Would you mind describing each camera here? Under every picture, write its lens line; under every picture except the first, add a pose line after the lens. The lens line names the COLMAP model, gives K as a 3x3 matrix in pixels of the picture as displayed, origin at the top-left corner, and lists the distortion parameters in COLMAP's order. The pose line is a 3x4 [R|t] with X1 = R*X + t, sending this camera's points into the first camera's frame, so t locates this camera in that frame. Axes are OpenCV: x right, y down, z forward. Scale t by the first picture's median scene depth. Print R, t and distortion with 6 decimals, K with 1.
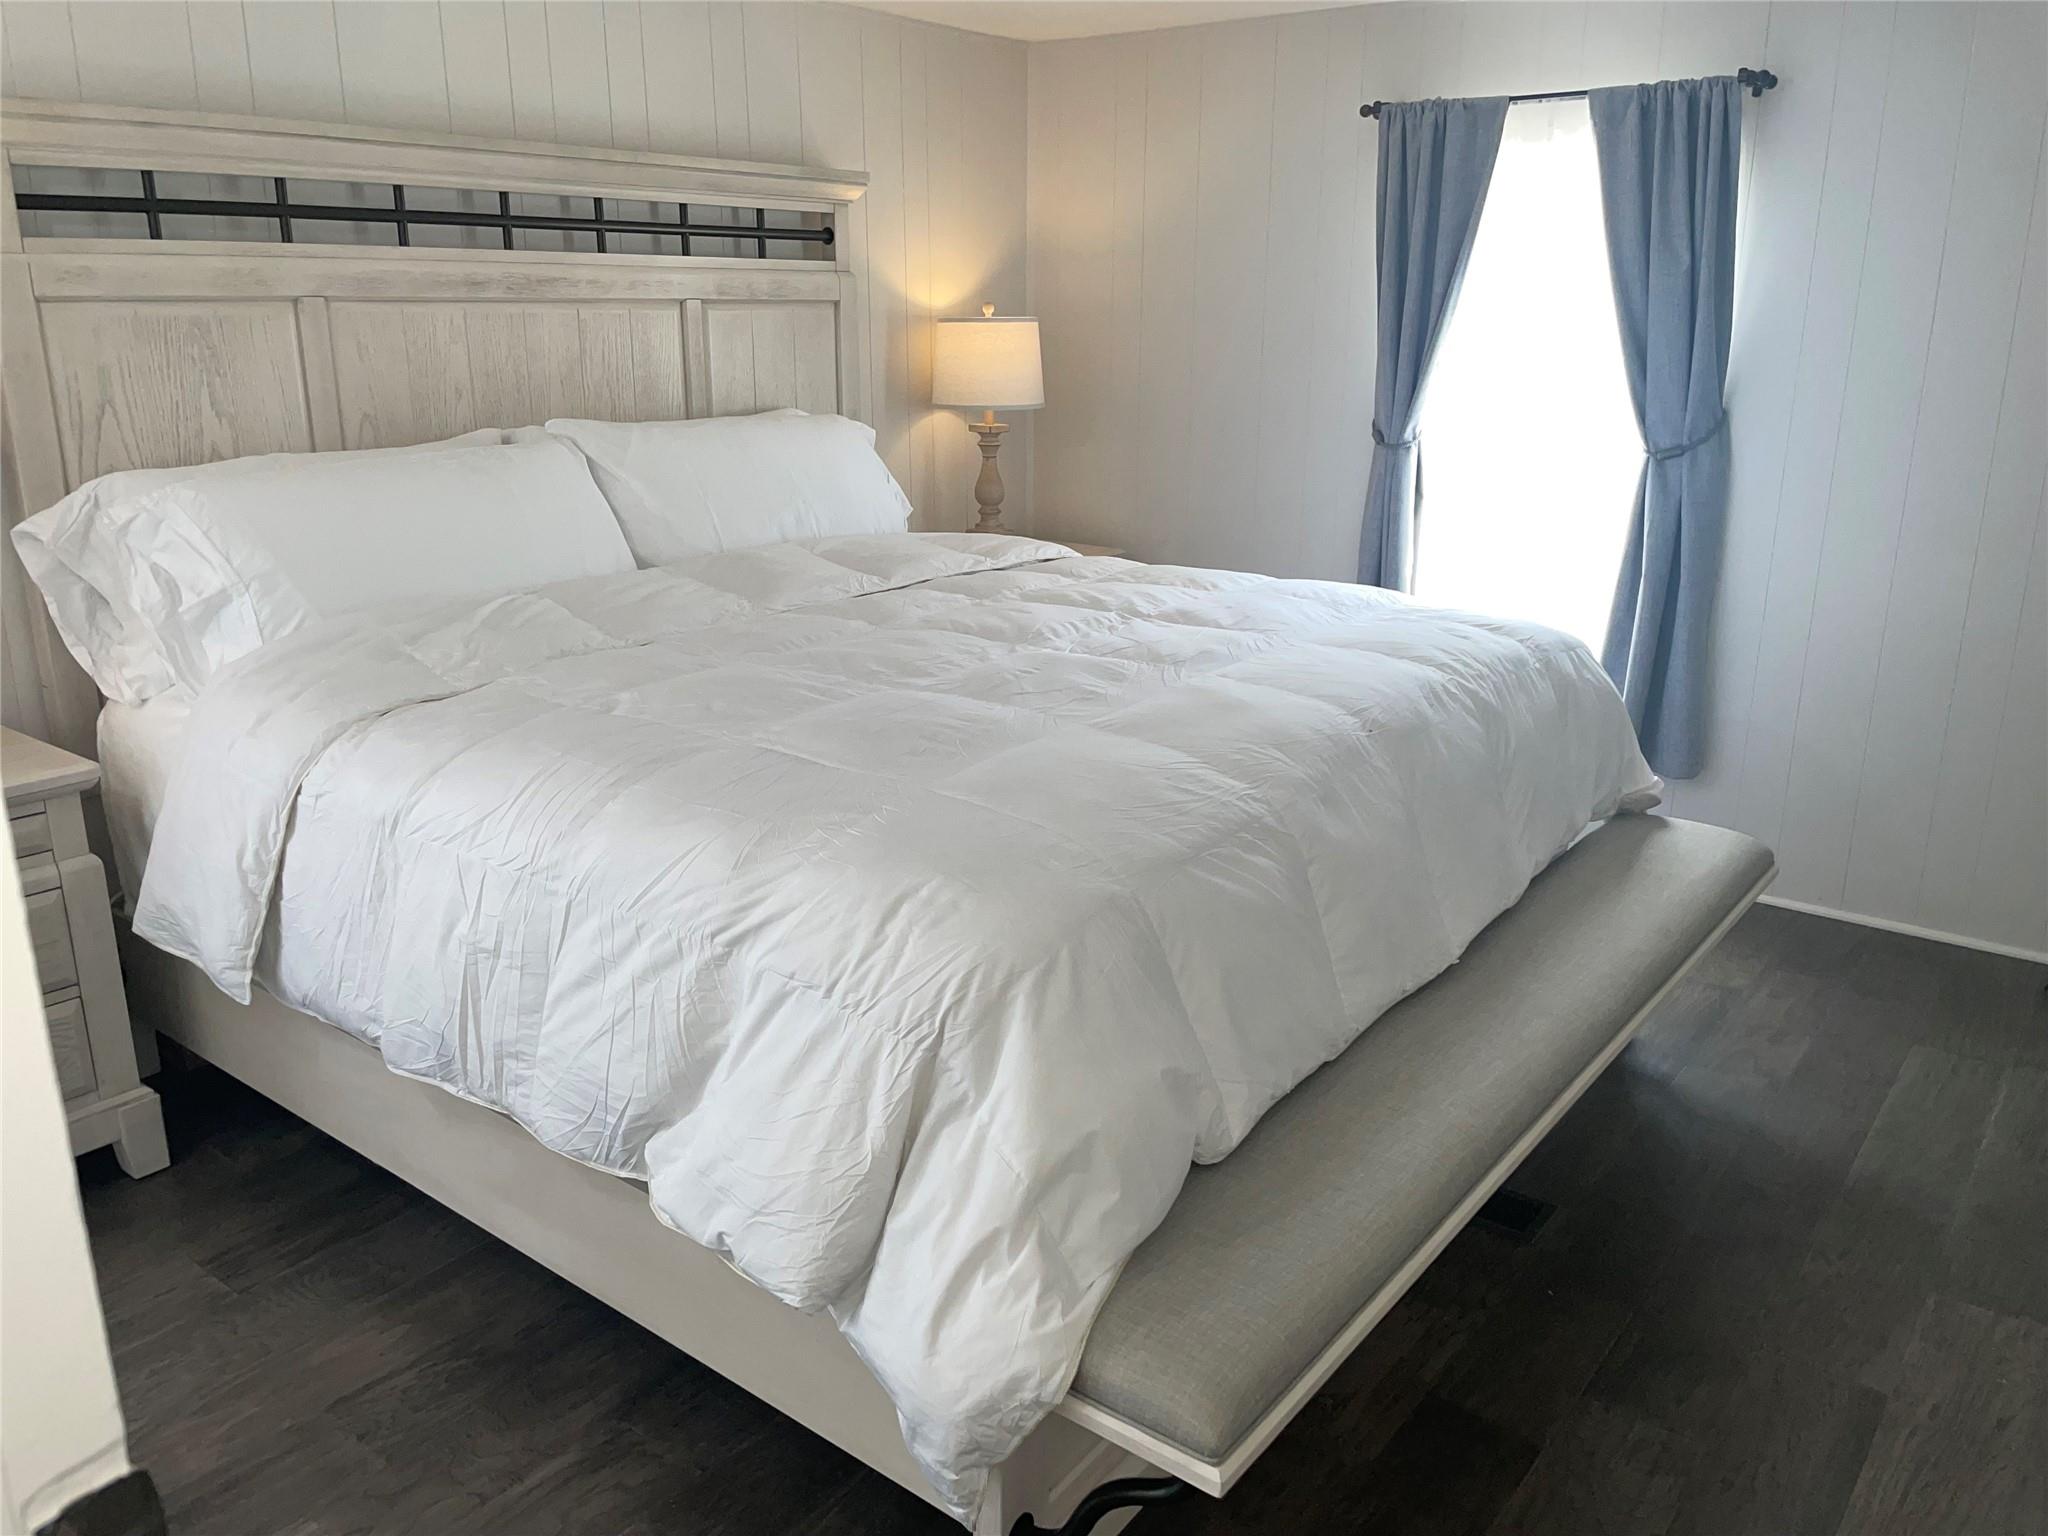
lens RADIAL K [[1557.9, 0, 1103.3], [0, 1557.9, 780.0], [0, 0, 1]] dist [0.073197, -0.105836]
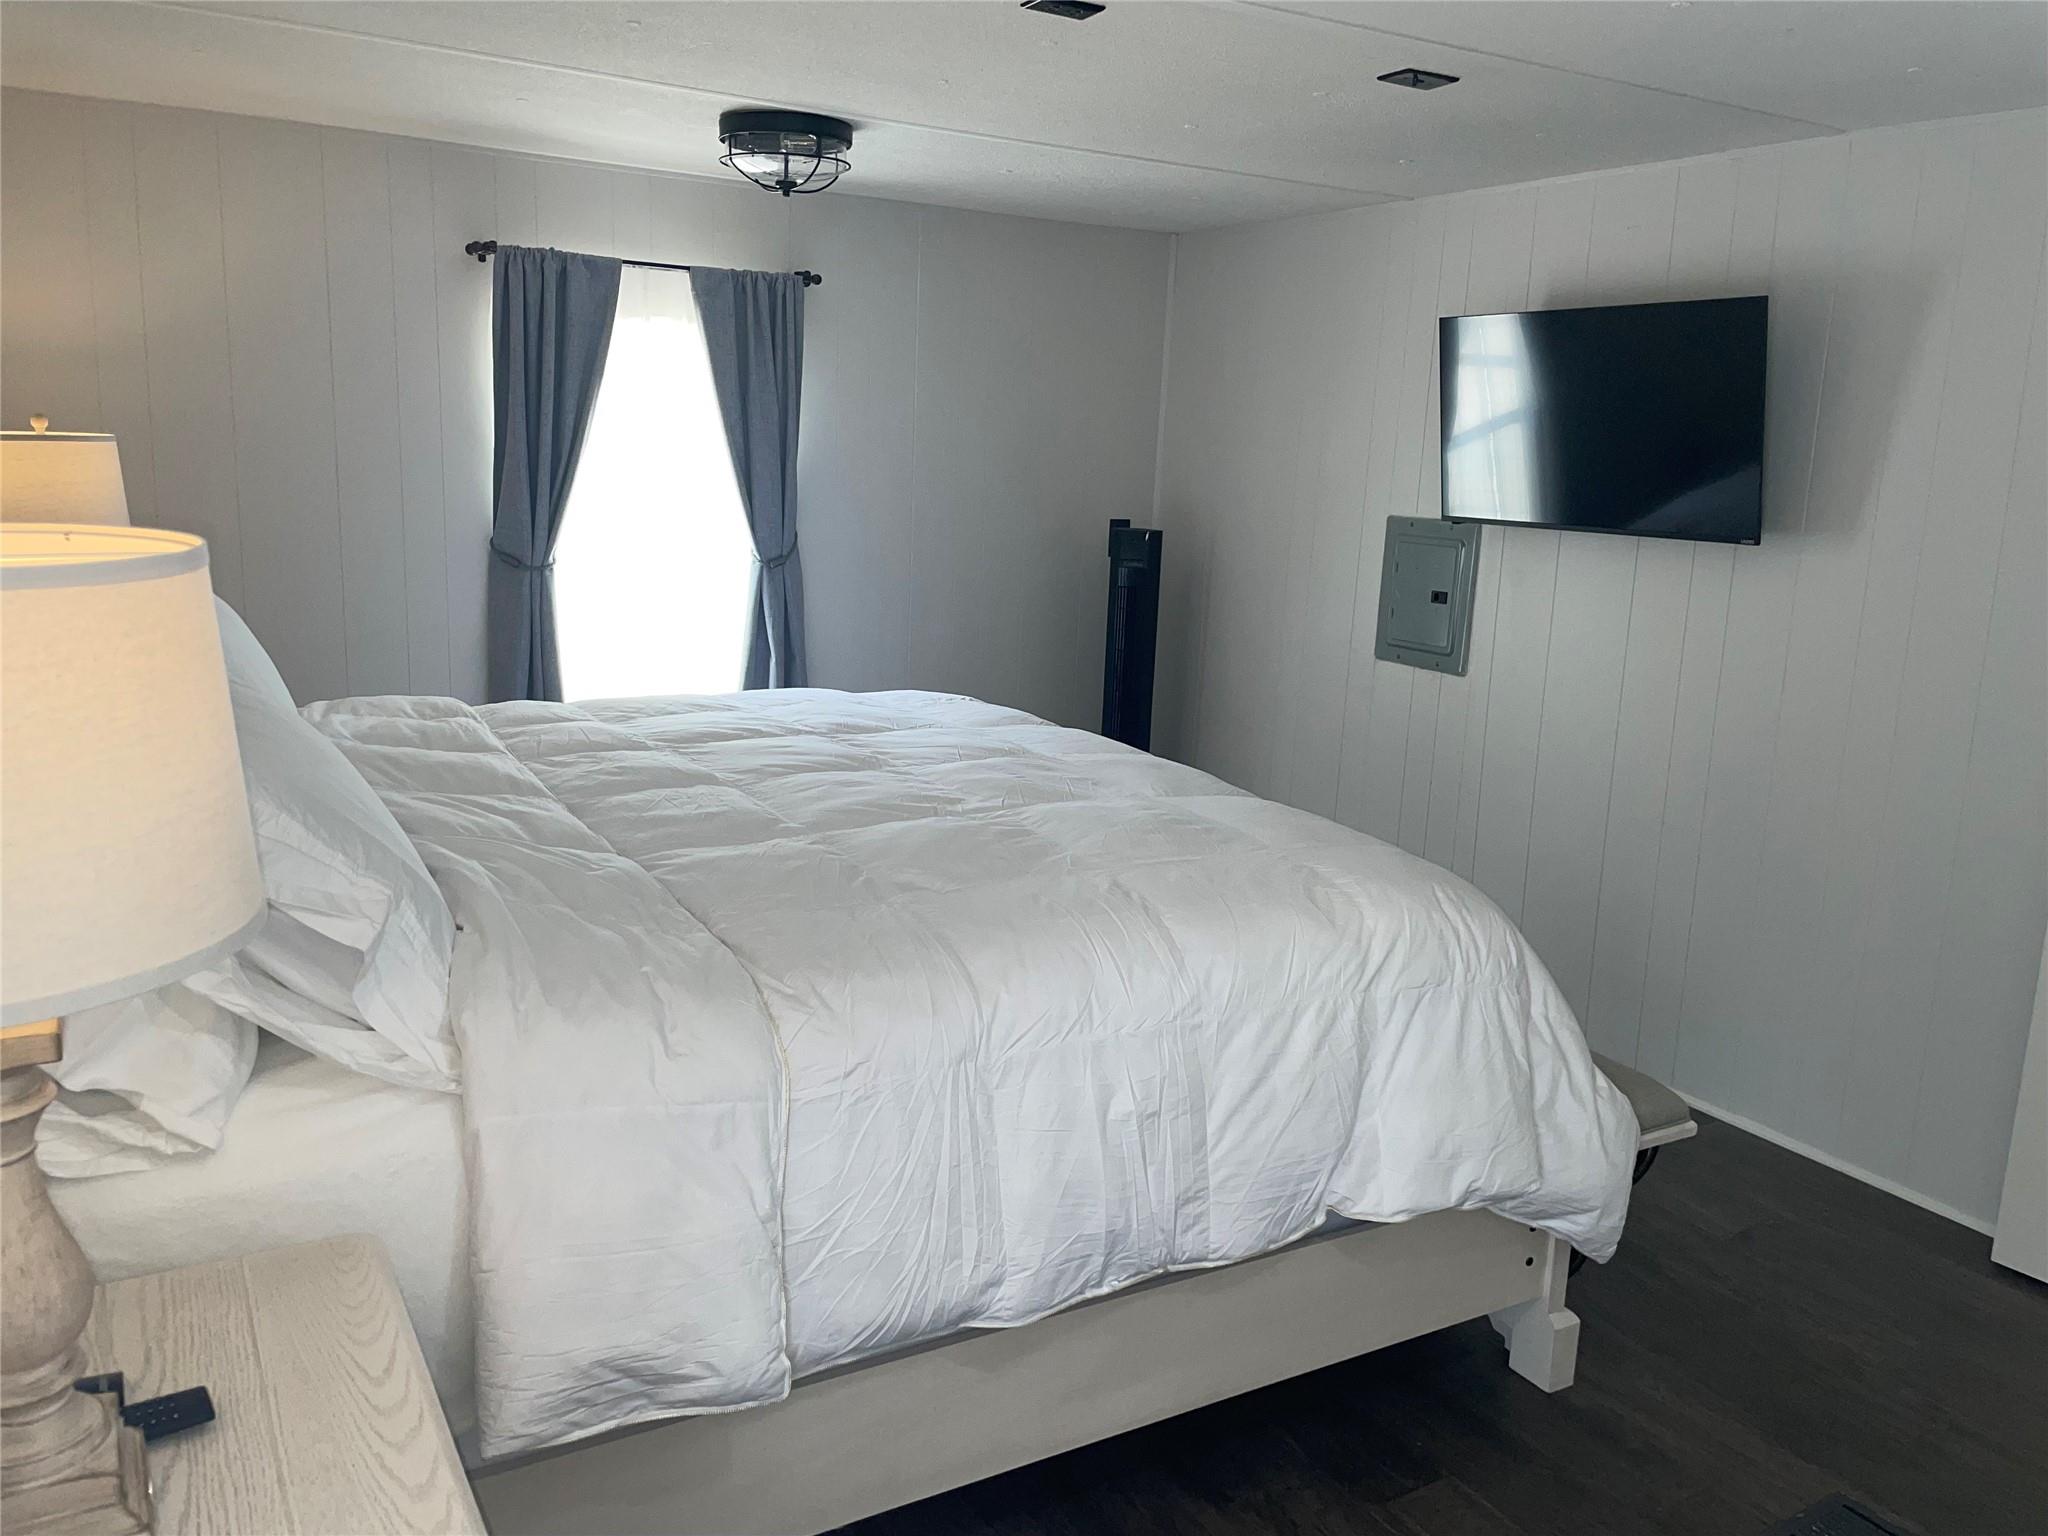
lens RADIAL K [[1557.9, 0, 1018.5], [0, 1557.9, 756.4], [0, 0, 1]] dist [0.073197, -0.105836]
pose [[0.383940, -0.170995, 0.907387, -0.630007], [0.226565, 0.970107, 0.086949, -0.107449], [-0.895131, 0.172199, 0.411204, 0.303301]]
